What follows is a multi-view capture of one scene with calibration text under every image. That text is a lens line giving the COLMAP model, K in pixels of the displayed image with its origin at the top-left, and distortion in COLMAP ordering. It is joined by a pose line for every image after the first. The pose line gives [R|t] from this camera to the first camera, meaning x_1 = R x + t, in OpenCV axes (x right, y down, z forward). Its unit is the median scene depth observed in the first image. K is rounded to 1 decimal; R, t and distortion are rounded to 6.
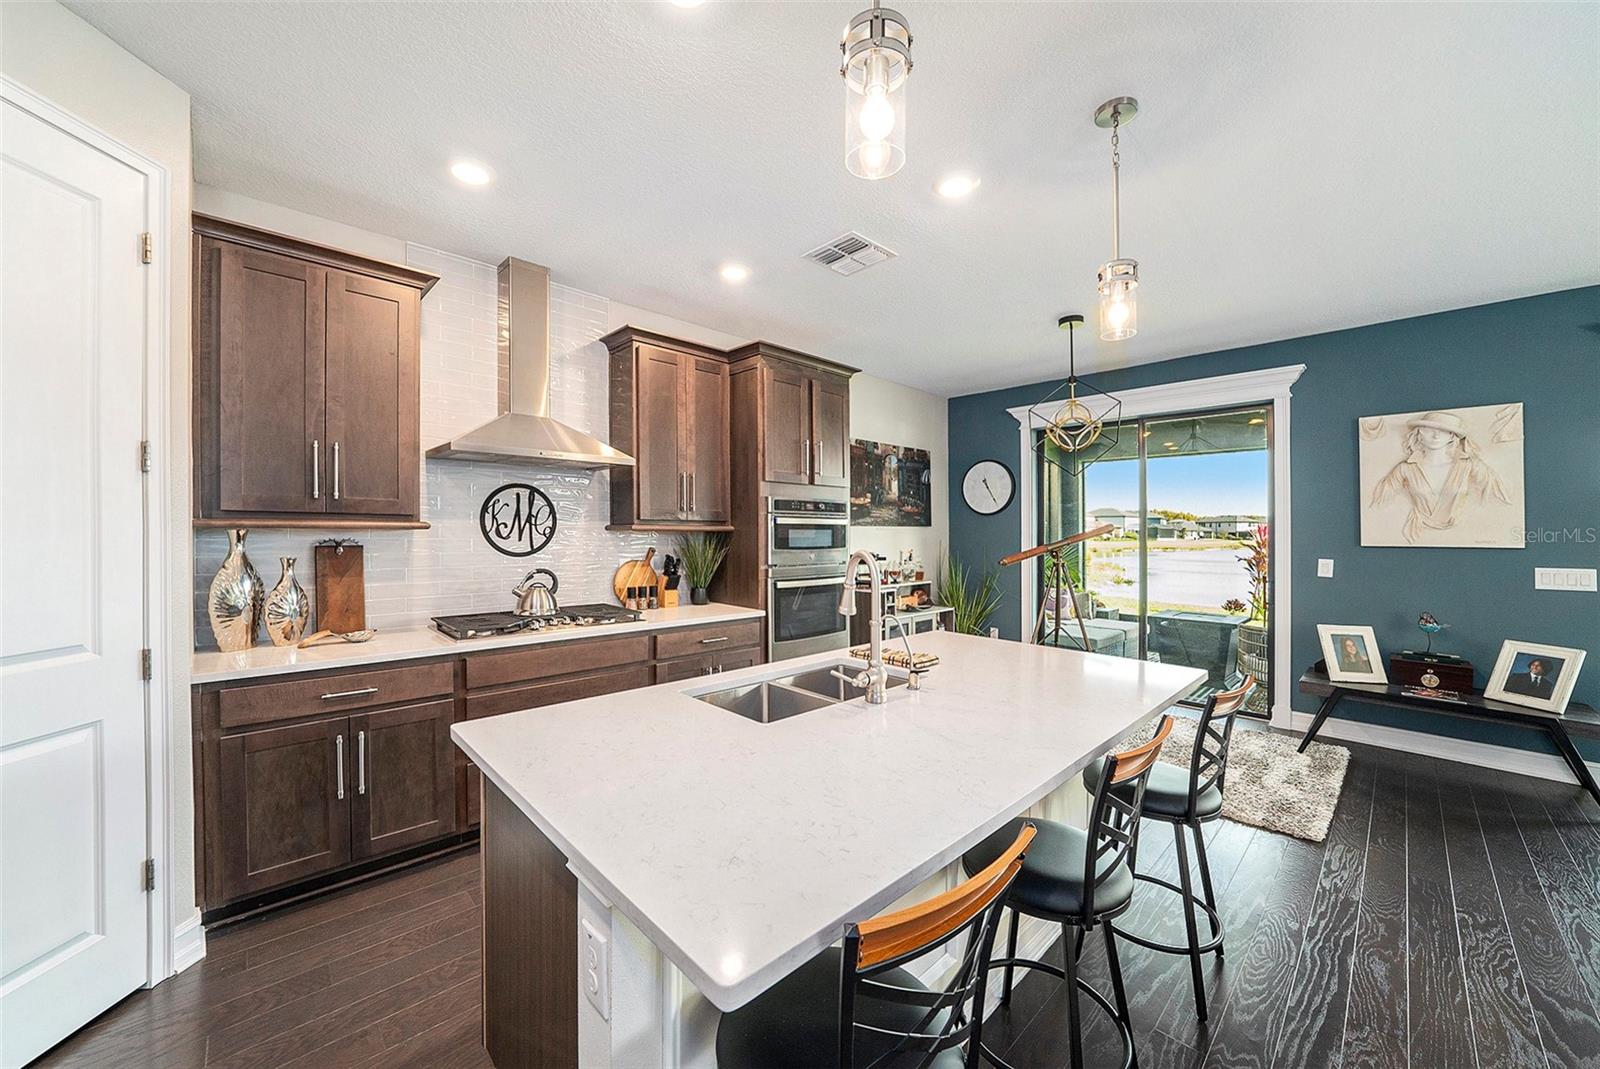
lens RADIAL K [[589.6, 0, 800.0], [0, 589.6, 534.5], [0, 0, 1]] dist [-0.016212, -0.000060]
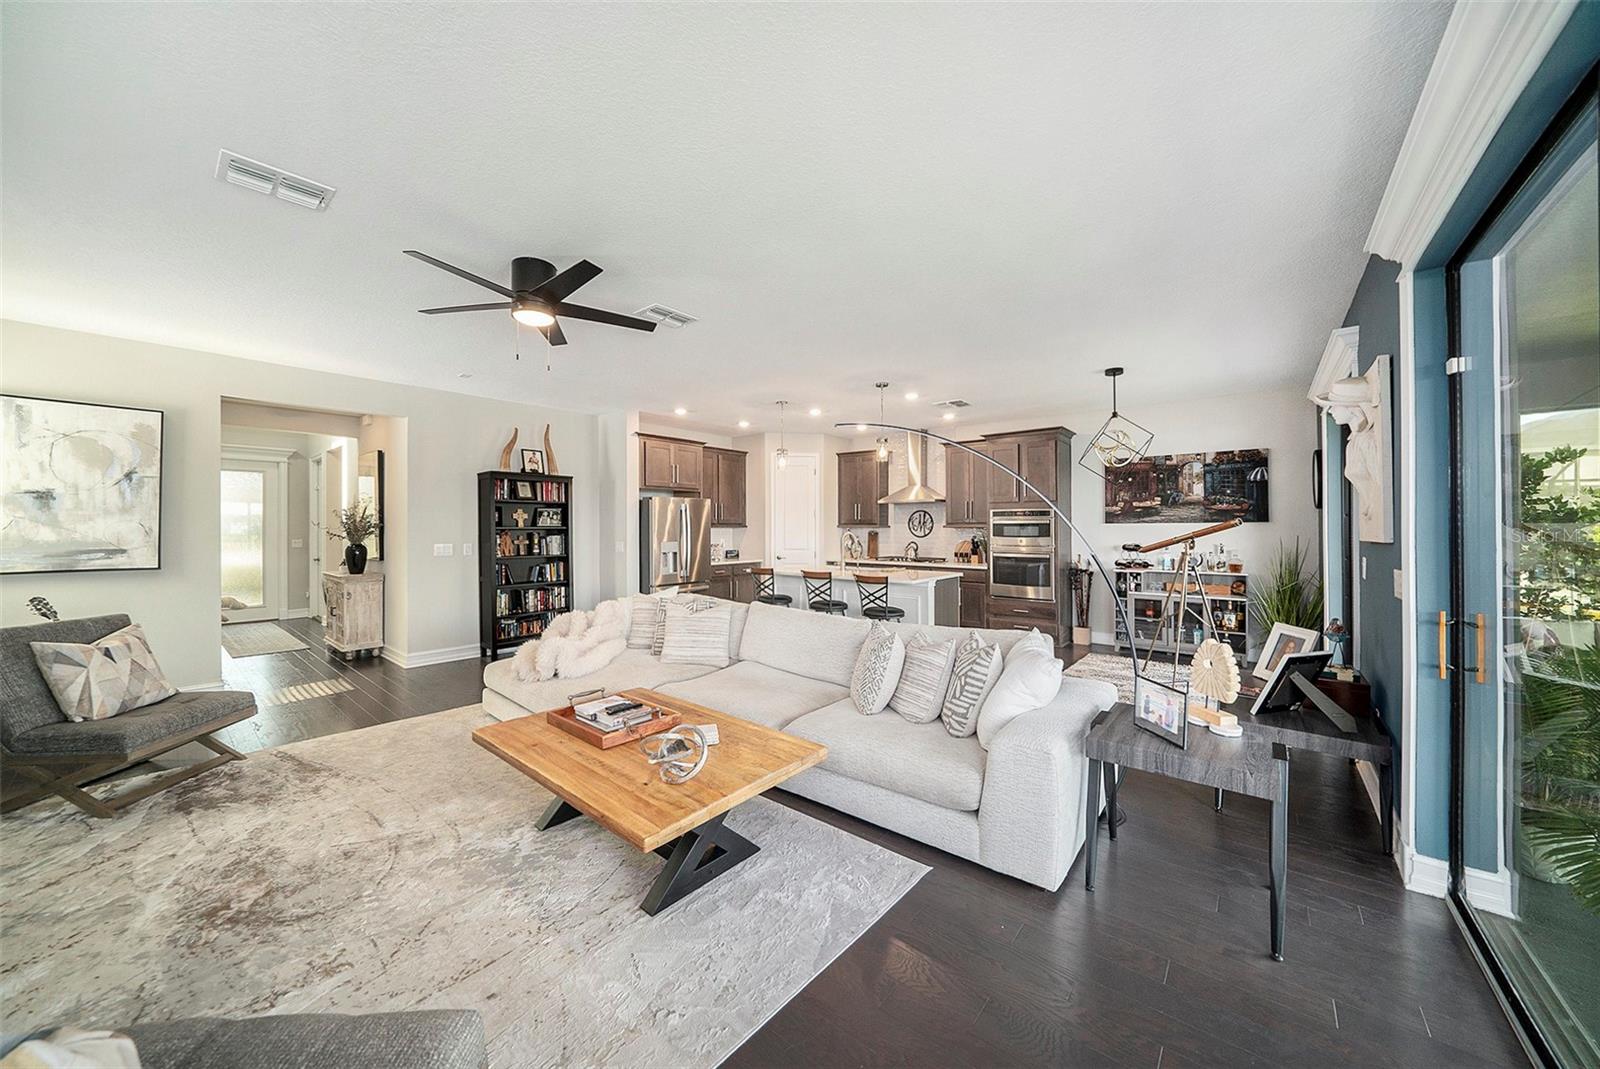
lens RADIAL K [[573.8, 0, 791.9], [0, 573.8, 534.1], [0, 0, 1]] dist [-0.021956, -0.000127]
pose [[0.102465, 0.005044, -0.994724, 1.839089], [-0.004612, 0.999979, 0.004595, 0.010872], [0.994726, 0.004117, 0.102486, 0.133744]]
